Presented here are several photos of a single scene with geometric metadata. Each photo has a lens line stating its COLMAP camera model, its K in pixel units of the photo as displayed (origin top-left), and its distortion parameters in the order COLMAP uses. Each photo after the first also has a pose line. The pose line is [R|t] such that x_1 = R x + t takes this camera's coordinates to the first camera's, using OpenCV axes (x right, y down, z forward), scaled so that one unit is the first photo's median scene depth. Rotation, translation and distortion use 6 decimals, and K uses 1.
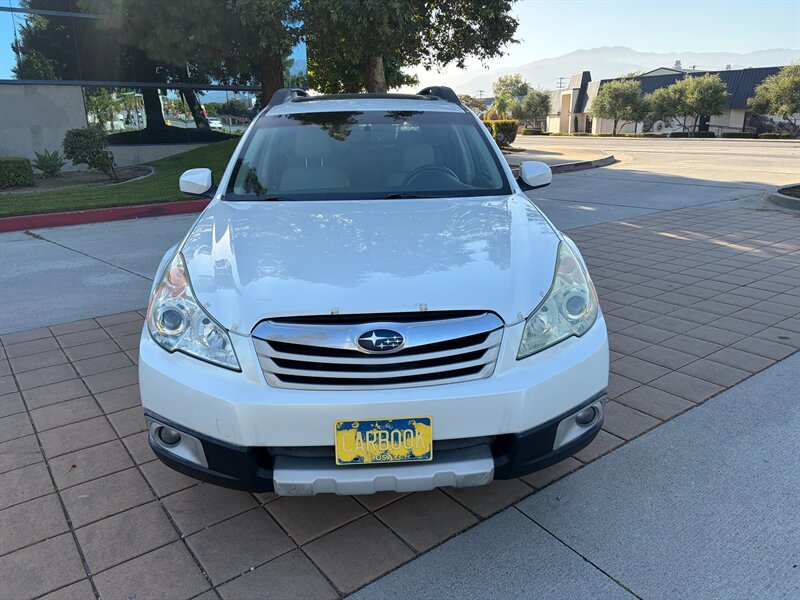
lens RADIAL K [[598.3, 0, 400.8], [0, 598.3, 298.2], [0, 0, 1]] dist [0.056732, -0.061309]
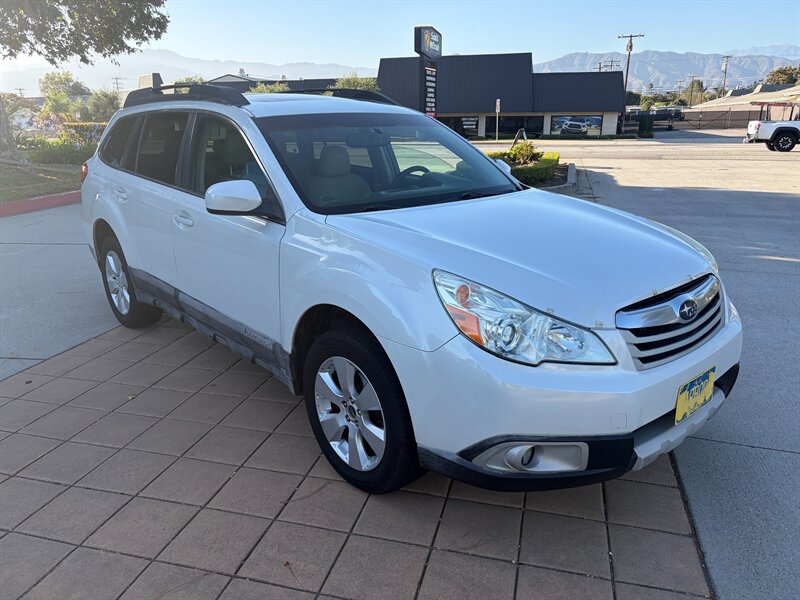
lens RADIAL K [[598.3, 0, 399.0], [0, 598.3, 302.5], [0, 0, 1]] dist [0.056732, -0.061309]
pose [[0.793890, -0.169865, 0.583853, -0.113282], [0.169519, 0.983948, 0.055765, -0.010134], [-0.583953, 0.054703, 0.809942, 0.036921]]
